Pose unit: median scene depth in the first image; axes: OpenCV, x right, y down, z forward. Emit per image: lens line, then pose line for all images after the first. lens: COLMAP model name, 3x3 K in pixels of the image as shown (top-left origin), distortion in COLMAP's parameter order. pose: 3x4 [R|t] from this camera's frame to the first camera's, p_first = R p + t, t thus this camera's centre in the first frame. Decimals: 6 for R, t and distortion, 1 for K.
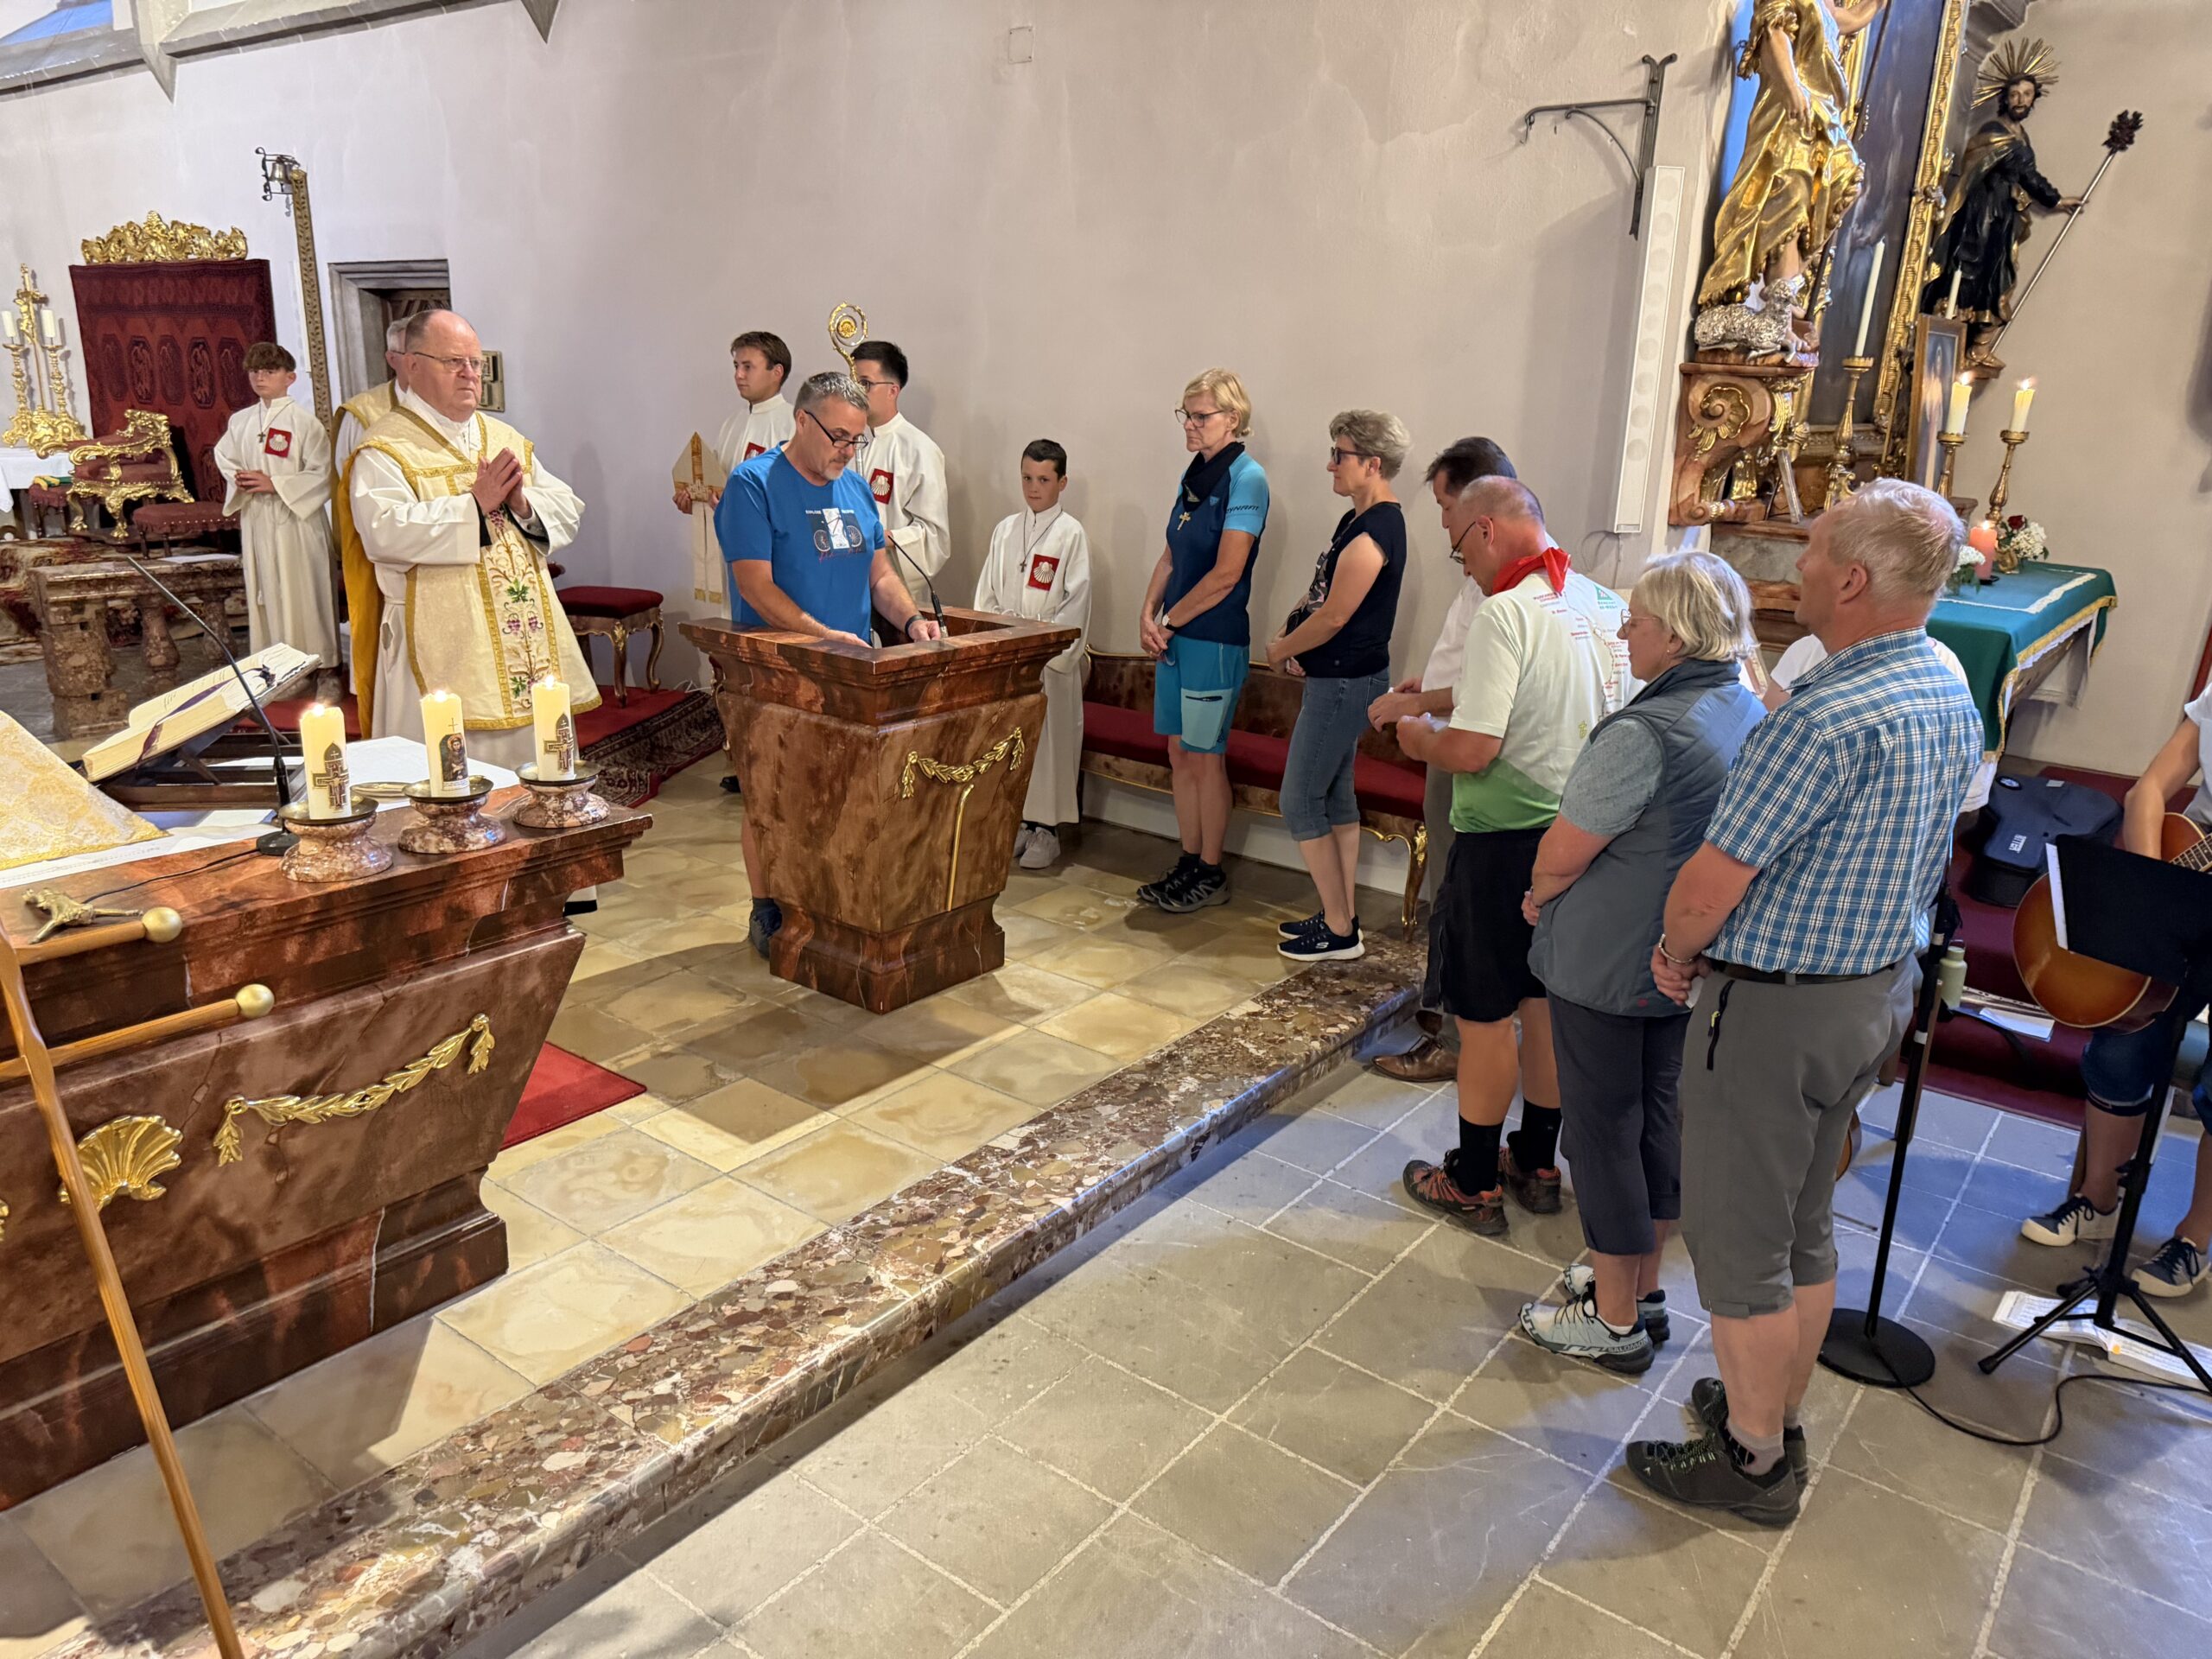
lens RADIAL K [[1590.5, 0, 1120.1], [0, 1590.5, 837.8], [0, 0, 1]] dist [0.022259, -0.018695]
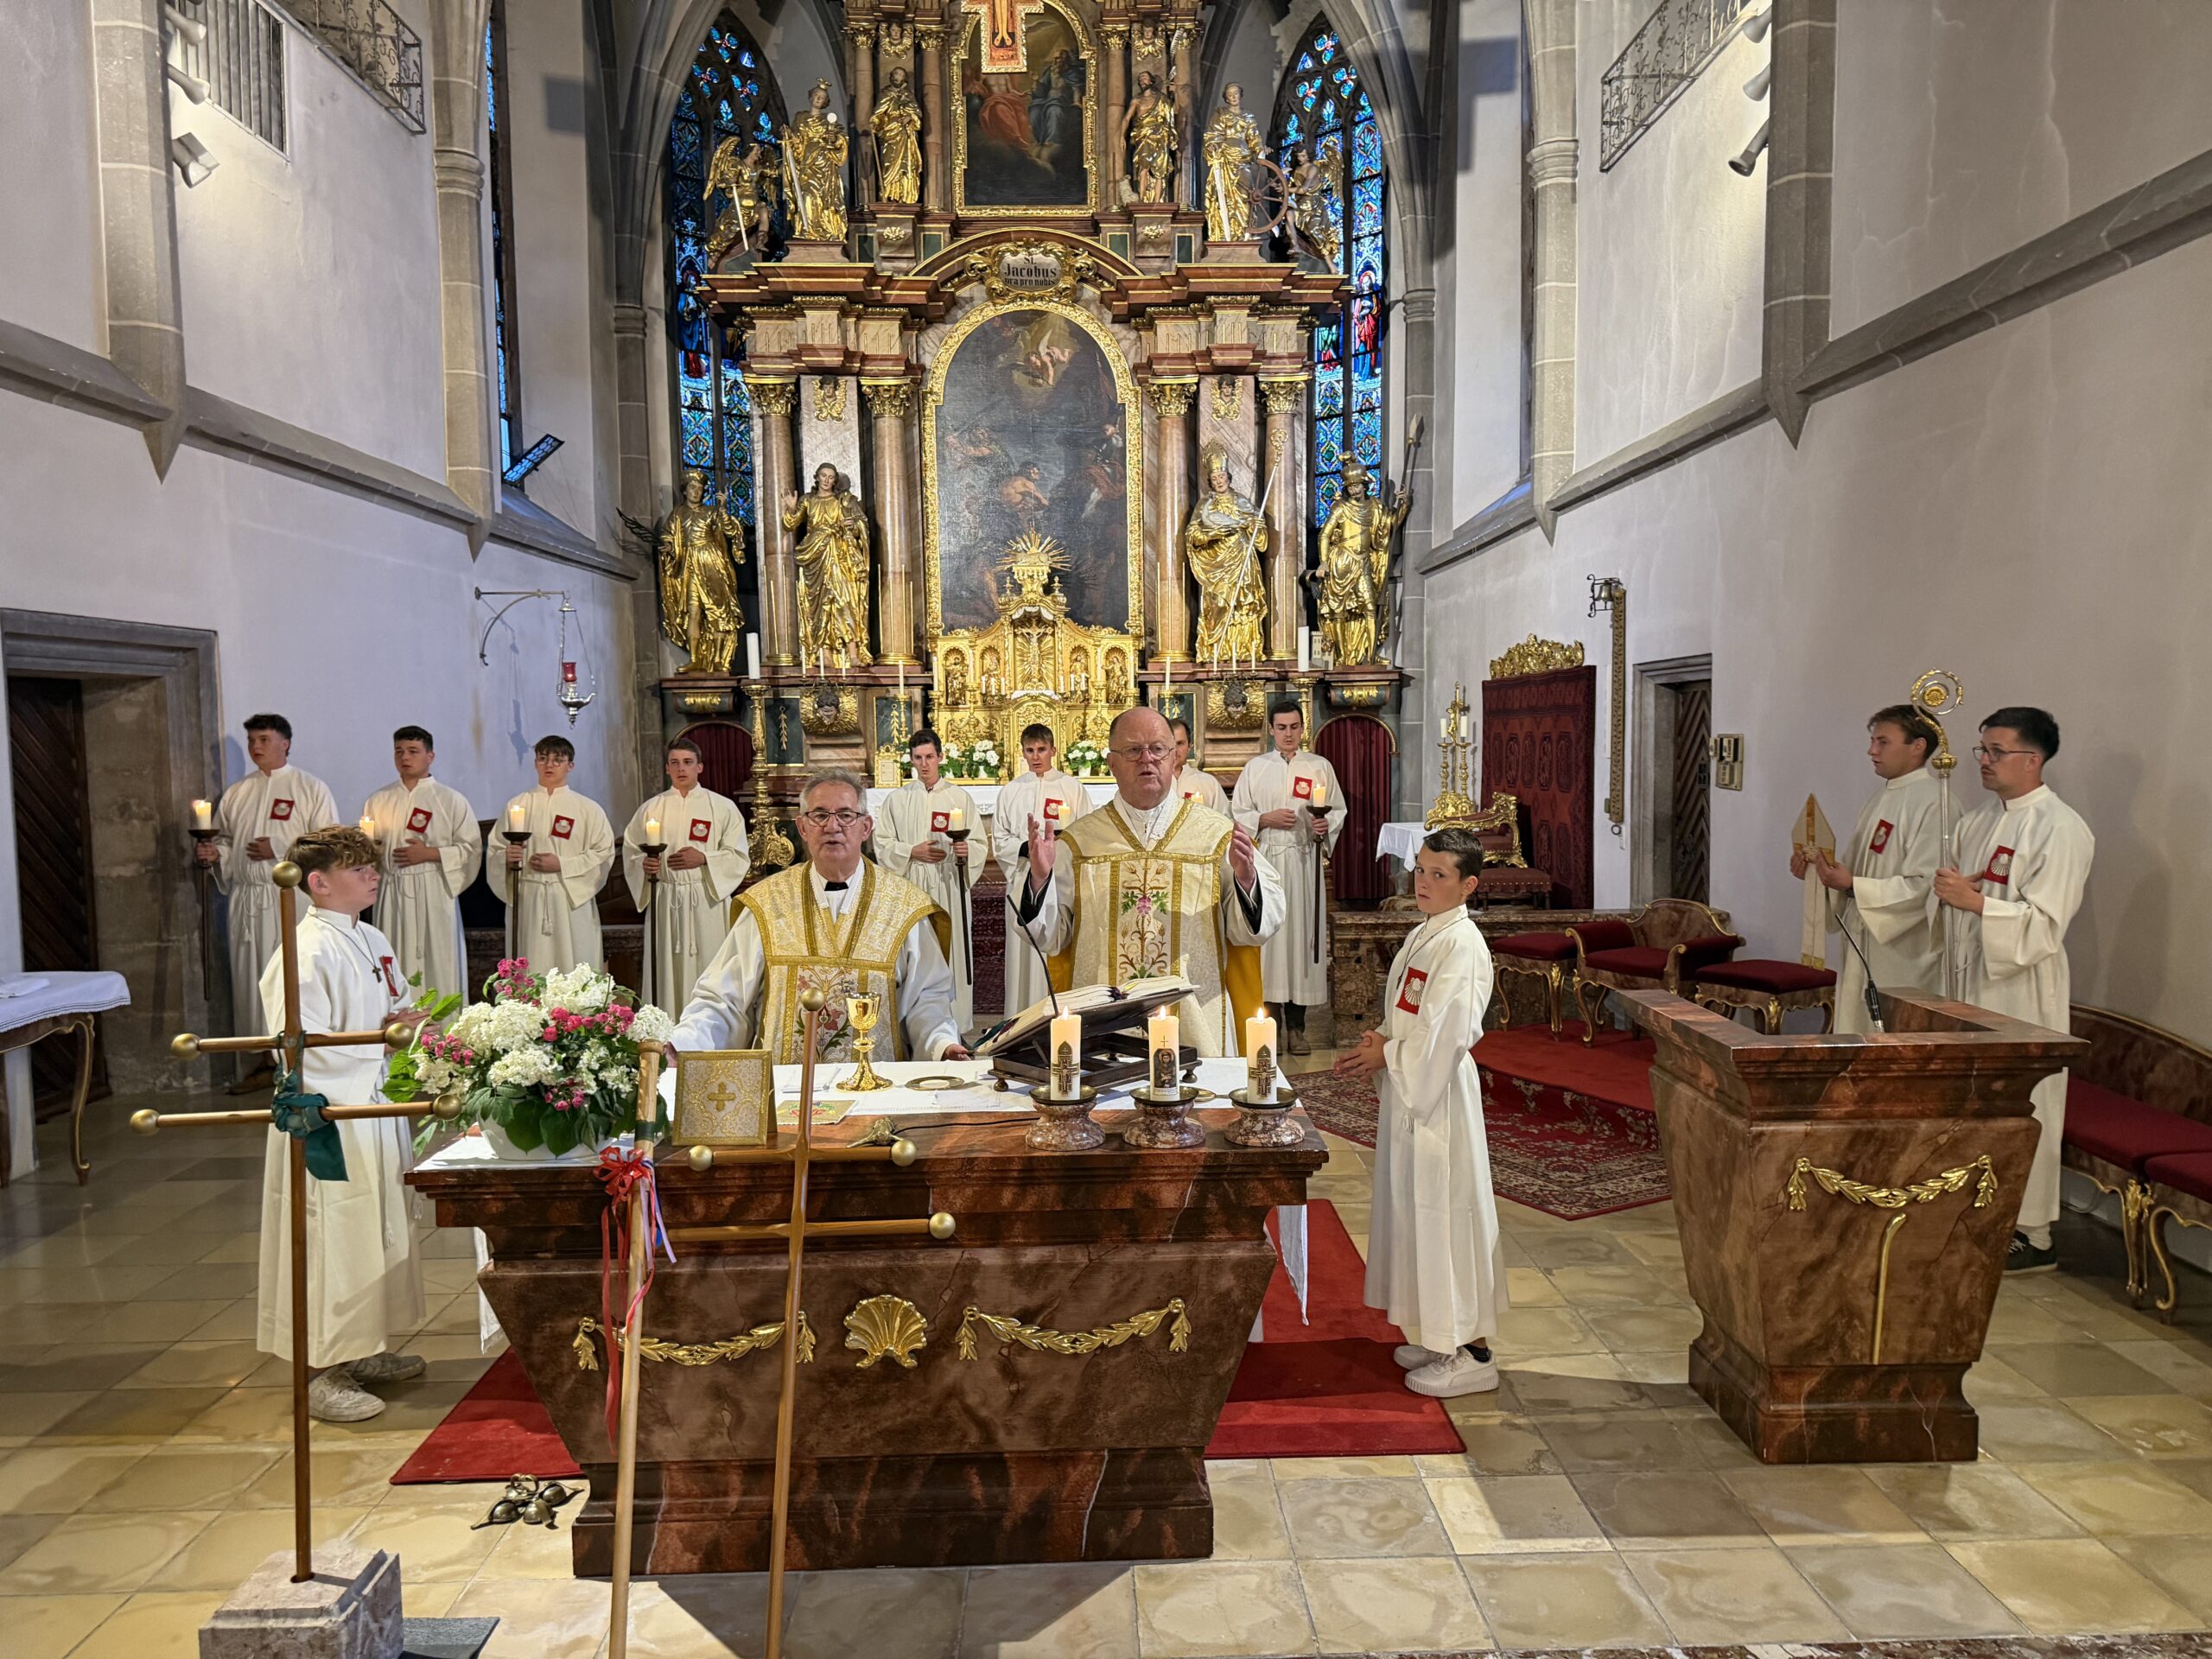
lens RADIAL K [[1590.5, 0, 1116.6], [0, 1590.5, 832.2], [0, 0, 1]] dist [0.022259, -0.018695]
pose [[0.615165, 0.010808, -0.788325, 0.325420], [-0.195355, 0.970813, -0.139134, -0.032015], [0.763812, 0.239594, 0.599321, 0.146379]]
